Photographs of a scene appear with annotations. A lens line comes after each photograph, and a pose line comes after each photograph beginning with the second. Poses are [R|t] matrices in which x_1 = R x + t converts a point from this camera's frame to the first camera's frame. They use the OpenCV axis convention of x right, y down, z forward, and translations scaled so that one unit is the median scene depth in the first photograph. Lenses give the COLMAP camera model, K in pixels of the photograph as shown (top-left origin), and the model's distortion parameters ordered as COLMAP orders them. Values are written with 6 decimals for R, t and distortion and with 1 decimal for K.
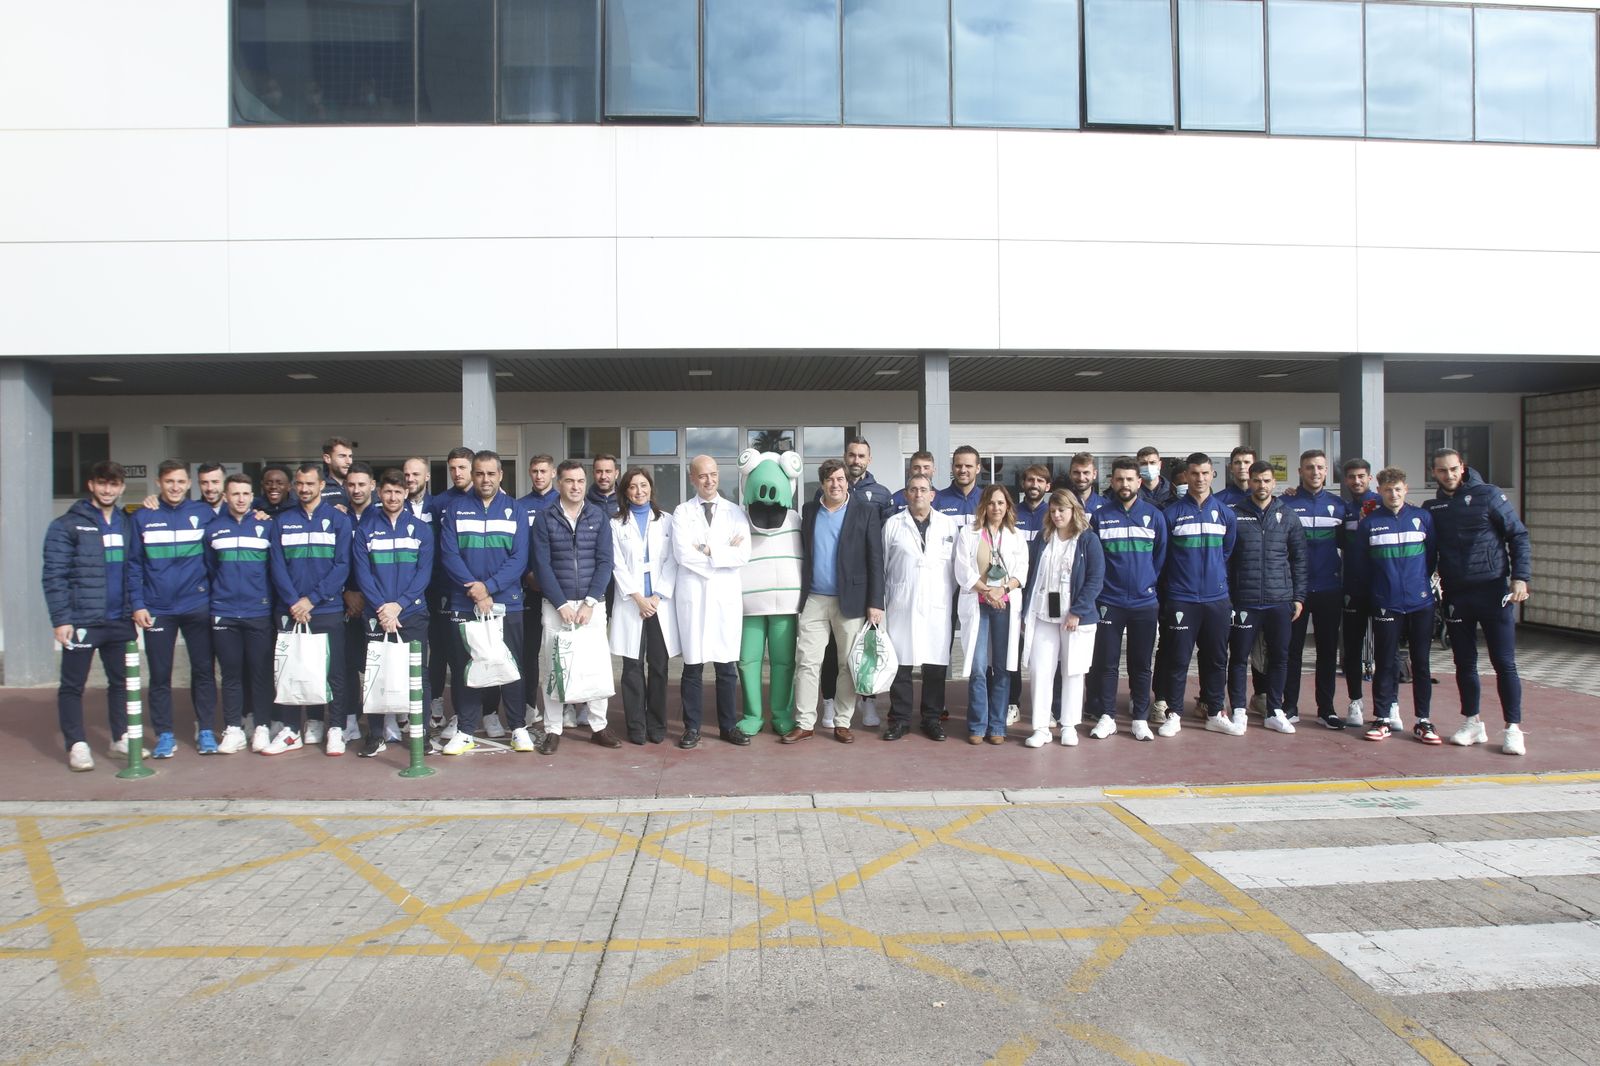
lens RADIAL K [[1167.2, 0, 800.0], [0, 1167.2, 533.0], [0, 0, 1]] dist [-0.060698, 0.002368]
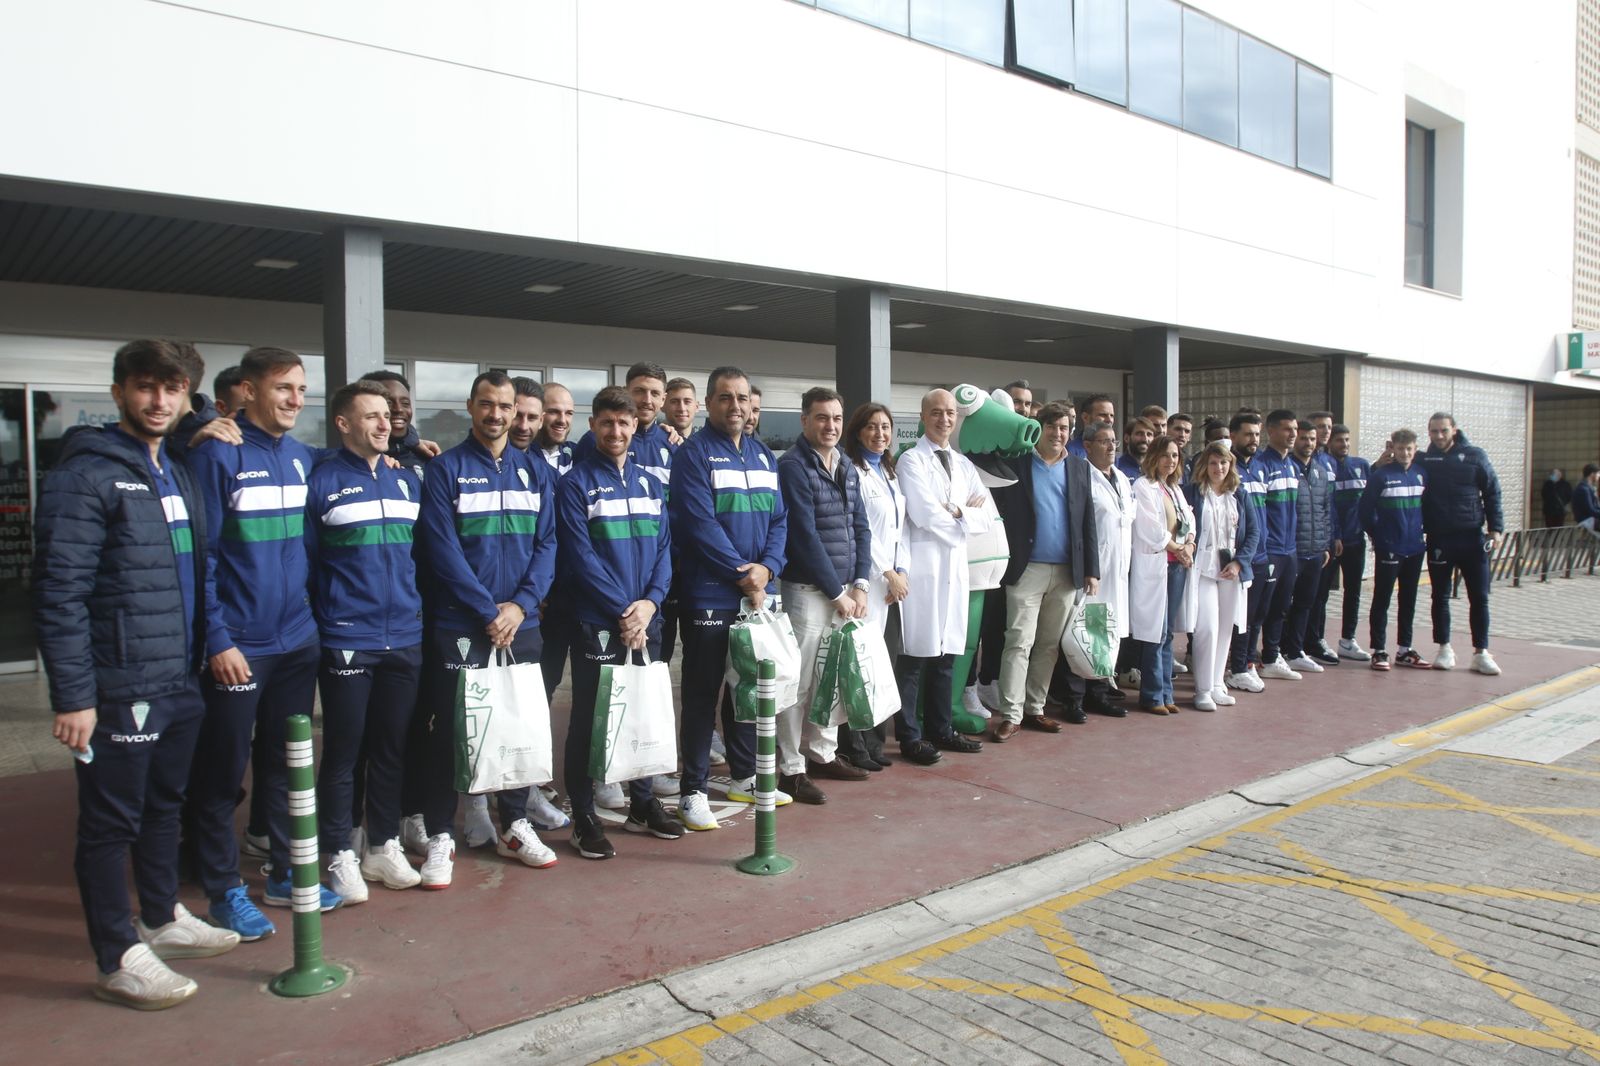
lens RADIAL K [[1167.2, 0, 800.0], [0, 1167.2, 533.0], [0, 0, 1]] dist [-0.060698, 0.002368]
pose [[0.807542, -0.027034, 0.589190, -0.640520], [0.009910, 0.999430, 0.032274, 0.003435], [-0.589726, -0.020224, 0.807350, 0.439461]]
